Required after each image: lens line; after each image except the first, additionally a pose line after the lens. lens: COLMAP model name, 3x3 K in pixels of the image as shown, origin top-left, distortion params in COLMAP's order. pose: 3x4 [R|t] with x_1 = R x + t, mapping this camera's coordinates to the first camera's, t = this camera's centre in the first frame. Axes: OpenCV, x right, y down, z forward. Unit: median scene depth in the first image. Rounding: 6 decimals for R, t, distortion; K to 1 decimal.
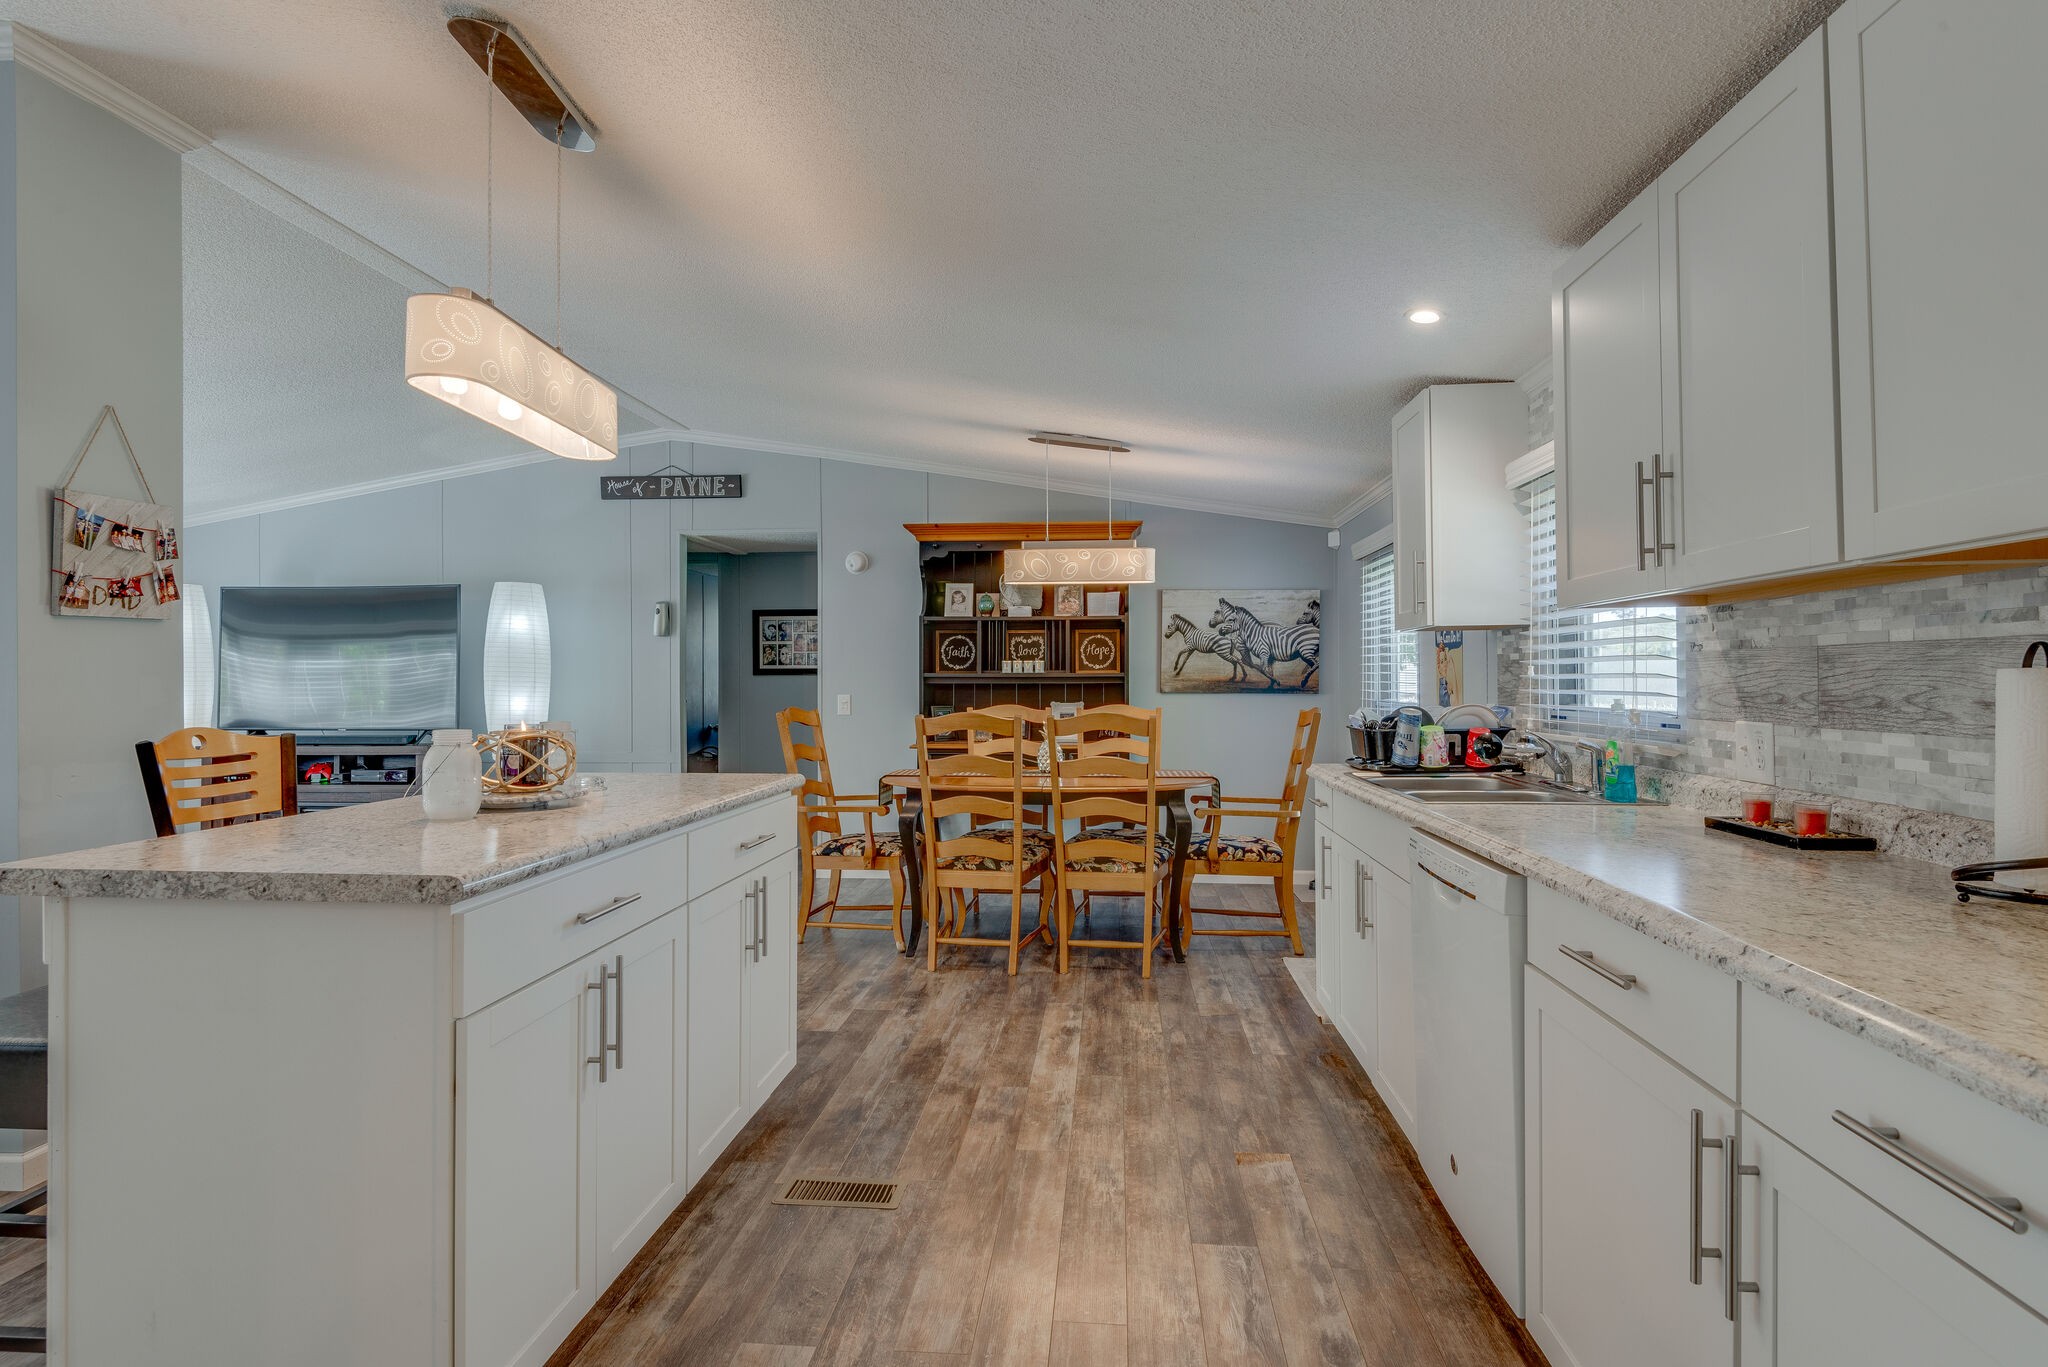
lens RADIAL K [[1023.2, 0, 1024.6], [0, 1023.2, 682.1], [0, 0, 1]] dist [0.017401, -0.011861]
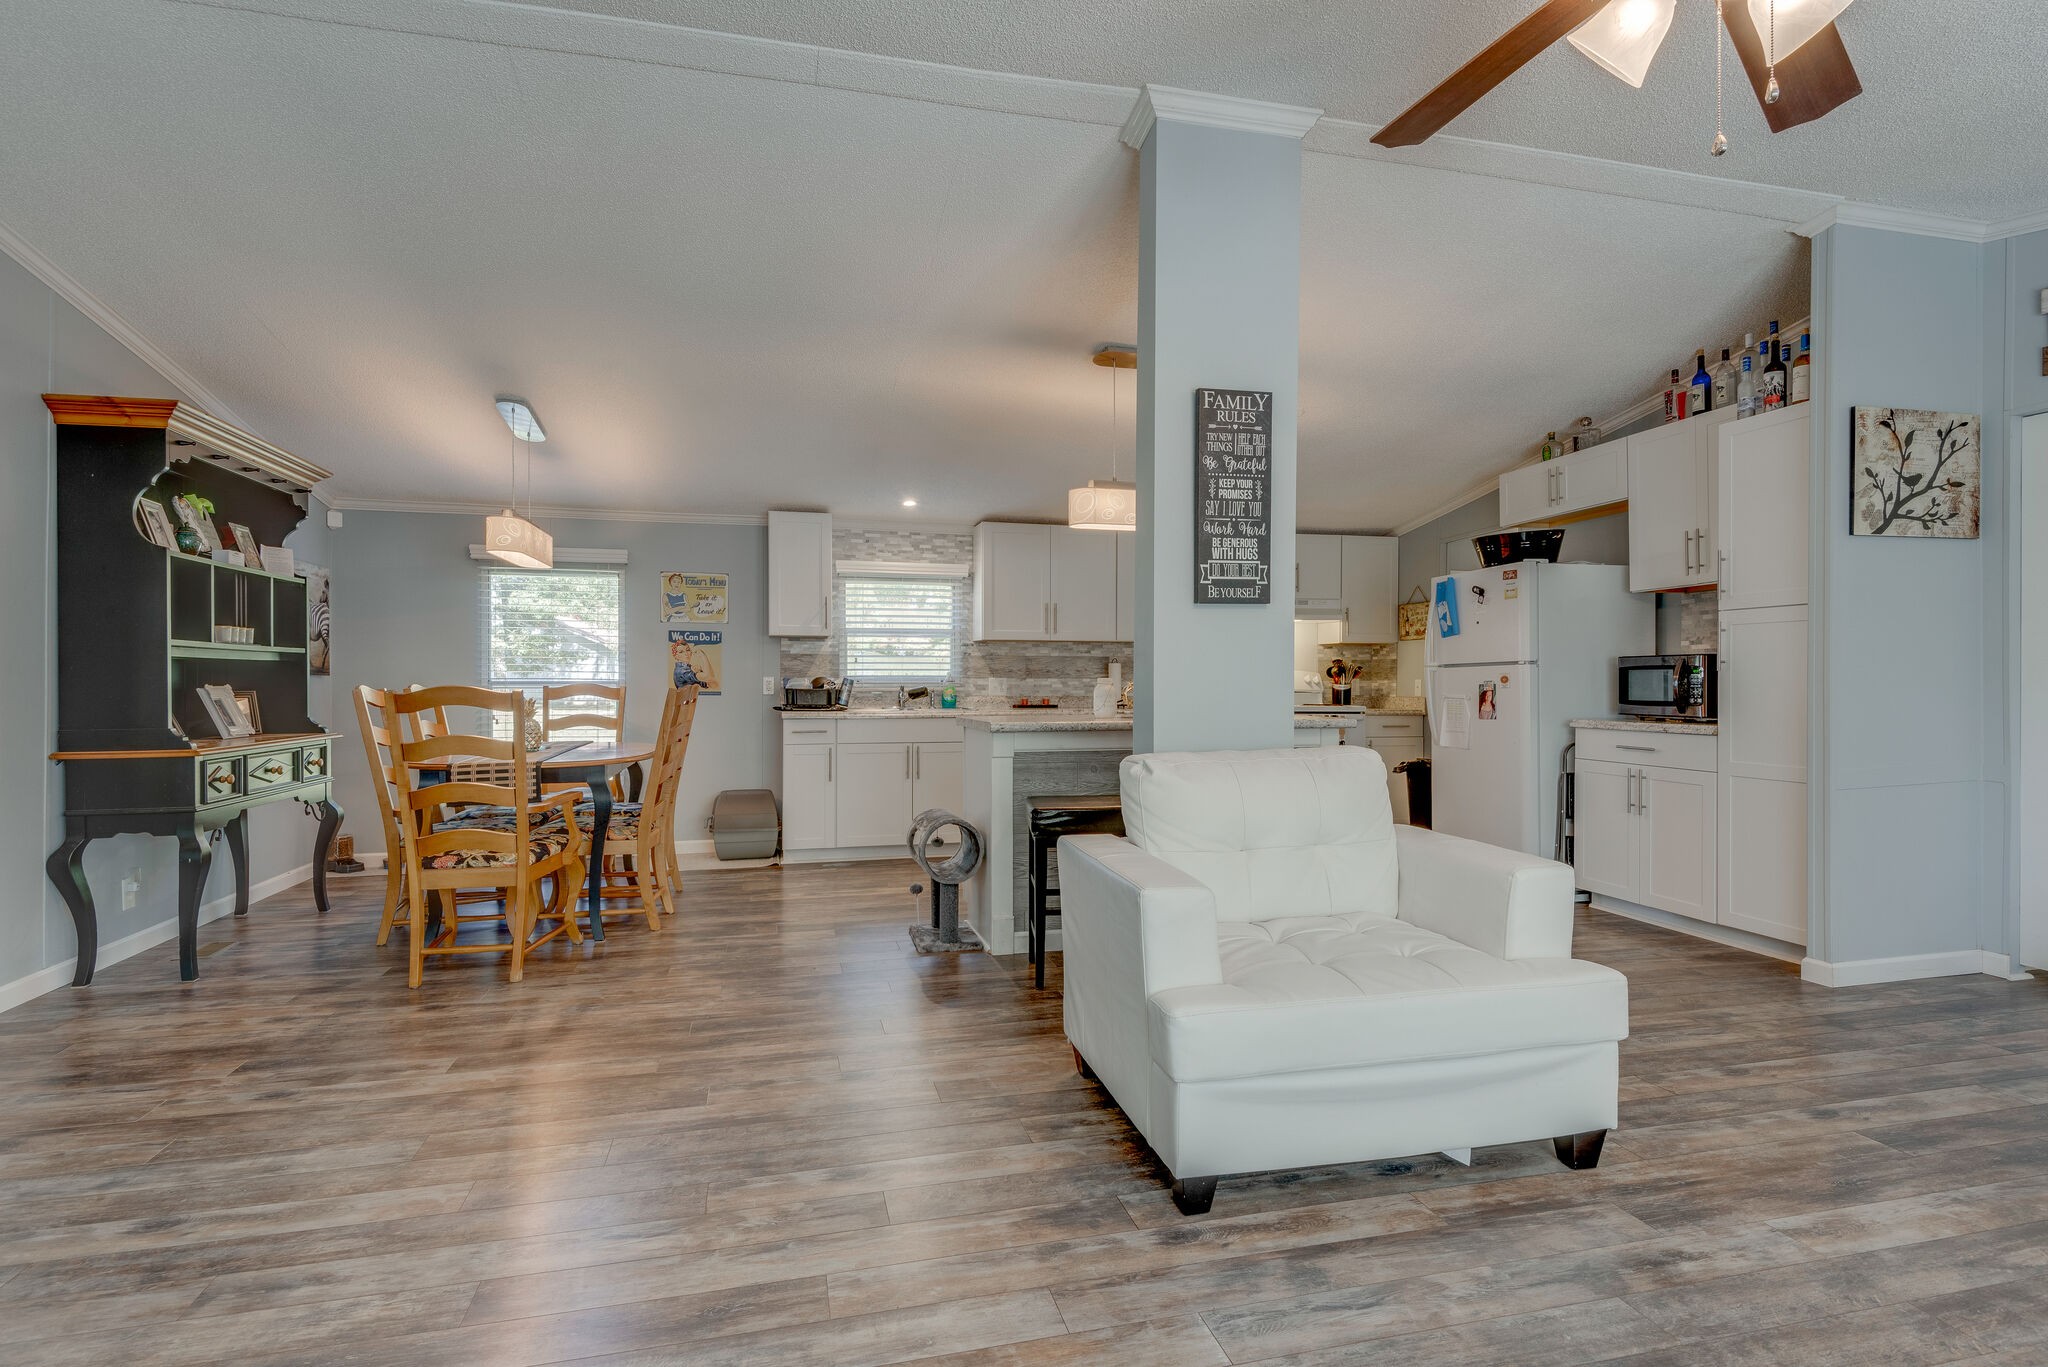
lens RADIAL K [[1023.2, 0, 1031.7], [0, 1023.2, 683.5], [0, 0, 1]] dist [0.017401, -0.011861]
pose [[-0.313066, 0.000143, 0.949731, -1.714777], [0.002284, 0.999997, 0.000602, 0.038571], [-0.949729, 0.002358, -0.313066, 1.345746]]
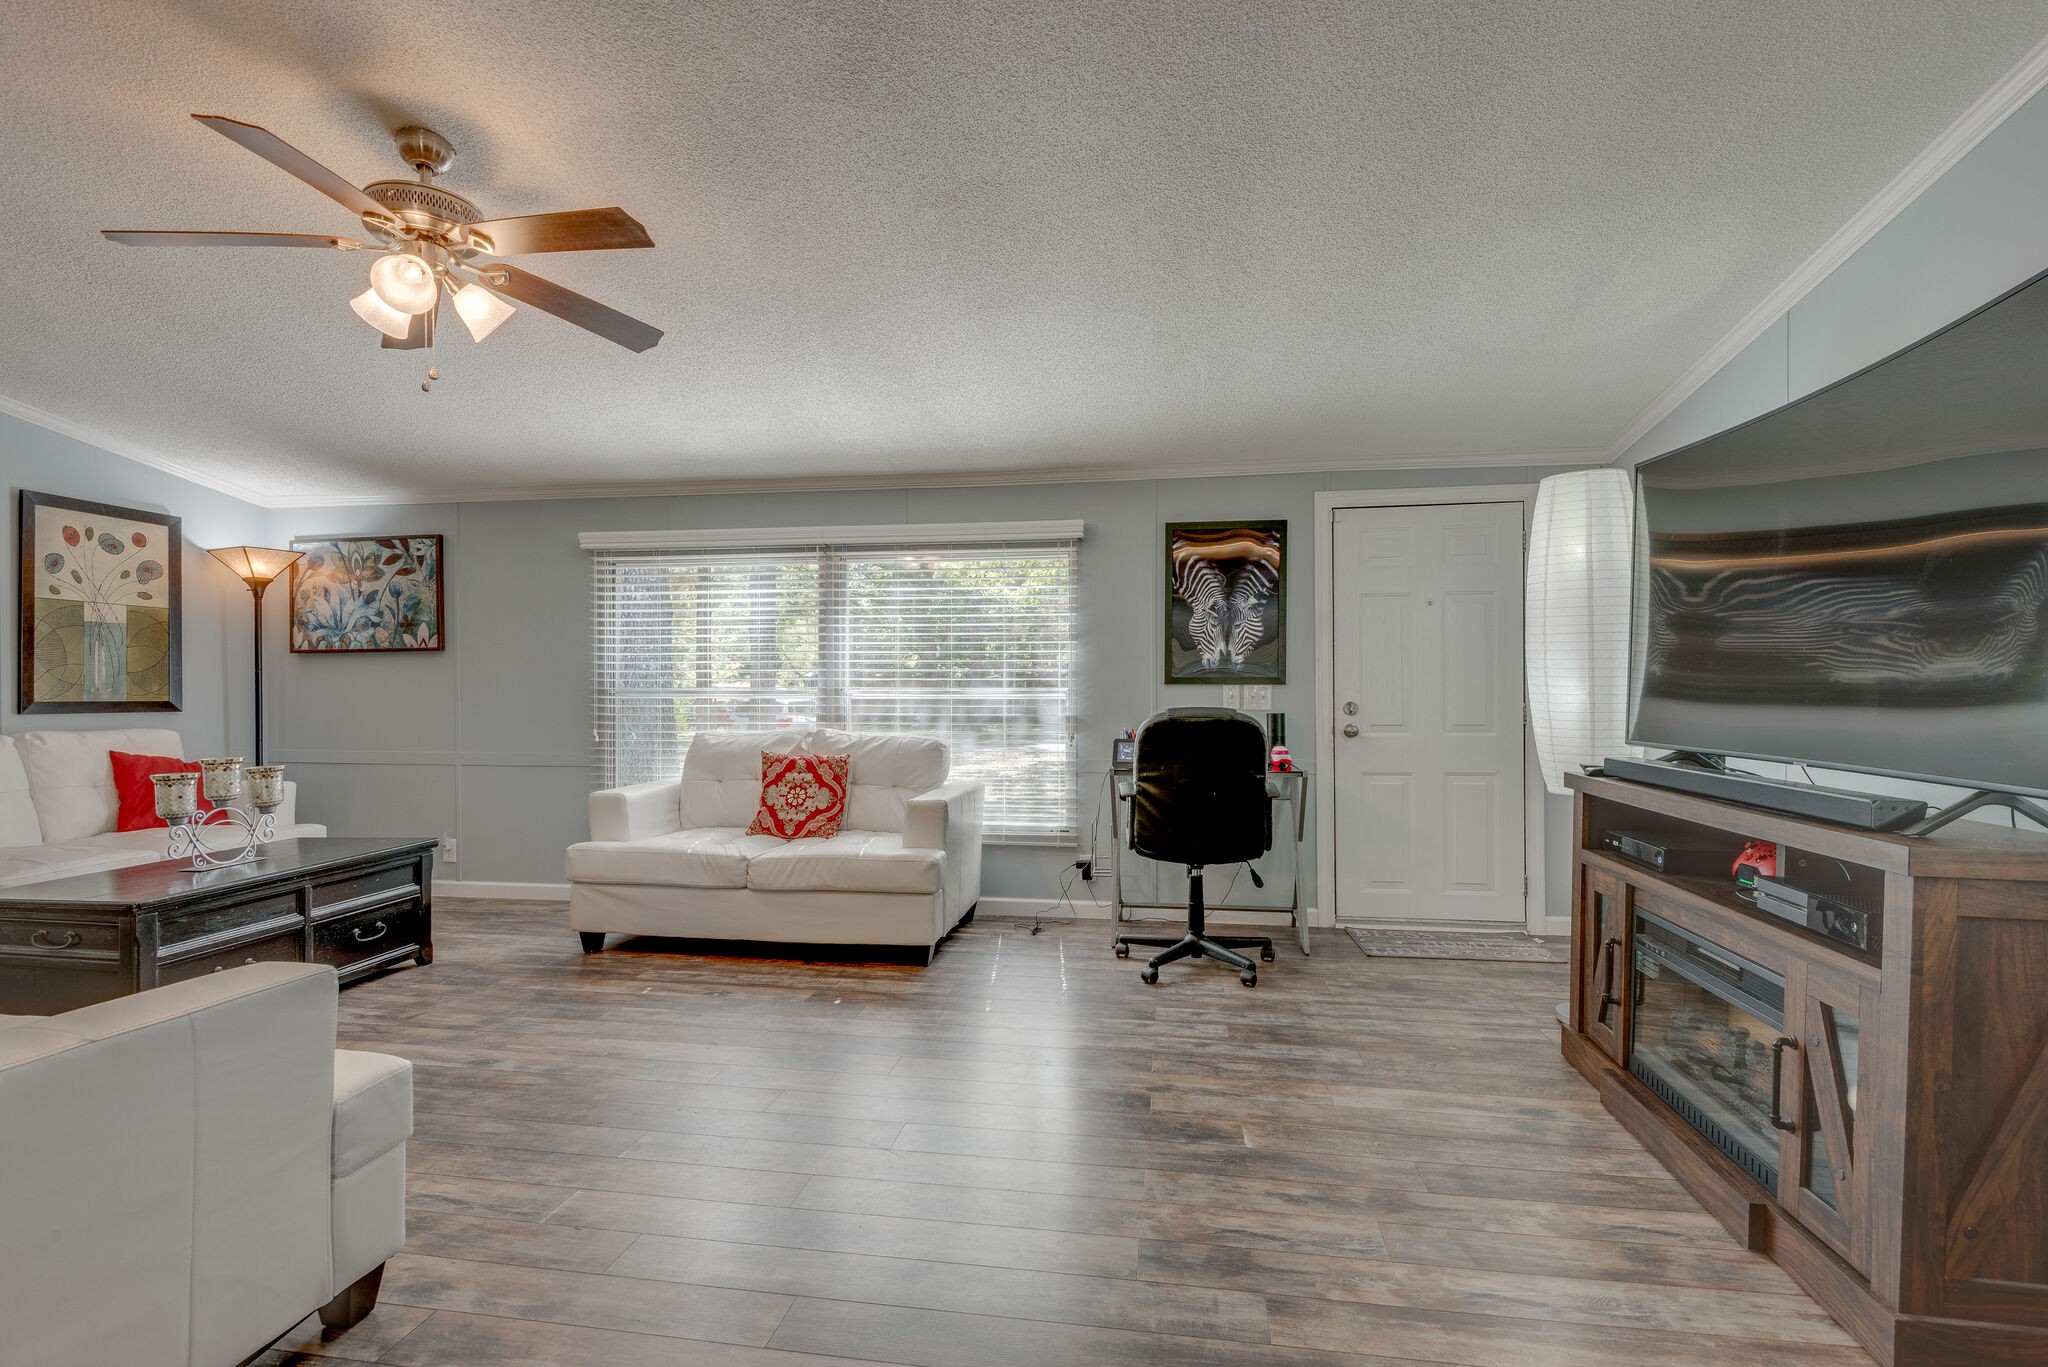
lens RADIAL K [[972.0, 0, 1055.5], [0, 972.0, 692.1], [0, 0, 1]] dist [0.002819, -0.012580]
pose [[-0.070259, 0.011313, -0.997465, -0.571041], [-0.000786, 0.999935, 0.011396, 0.031923], [0.997528, 0.001584, -0.070245, 1.466370]]
